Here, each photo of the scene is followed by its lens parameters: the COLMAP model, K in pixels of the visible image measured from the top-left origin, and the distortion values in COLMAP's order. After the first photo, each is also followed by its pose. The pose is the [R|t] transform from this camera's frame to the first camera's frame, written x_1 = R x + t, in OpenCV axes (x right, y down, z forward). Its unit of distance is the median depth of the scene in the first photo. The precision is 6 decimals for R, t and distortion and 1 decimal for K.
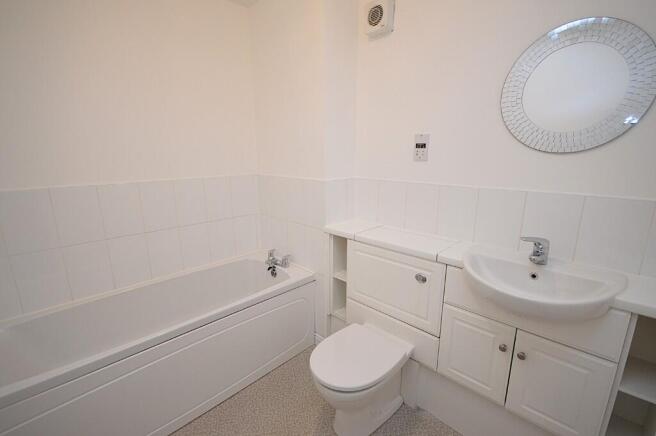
lens RADIAL K [[291.7, 0, 325.1], [0, 291.7, 217.7], [0, 0, 1]] dist [-0.002592, -0.000464]
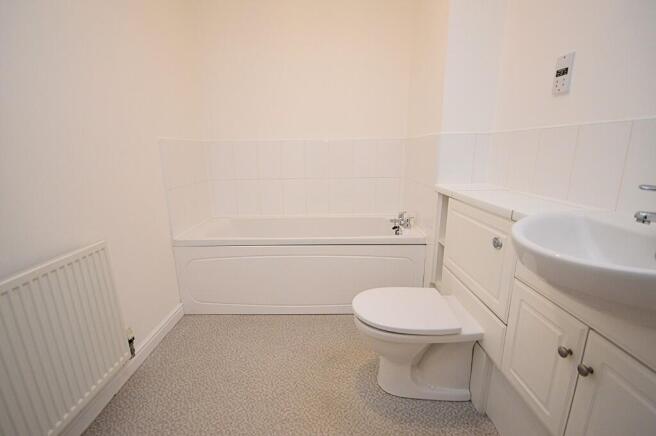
lens RADIAL K [[291.7, 0, 325.1], [0, 291.7, 217.7], [0, 0, 1]] dist [-0.002592, -0.000464]
pose [[0.715995, 0.159365, -0.679672, 0.468236], [-0.144754, 0.986327, 0.078778, 0.133260], [0.682933, 0.041980, 0.729274, 0.111955]]
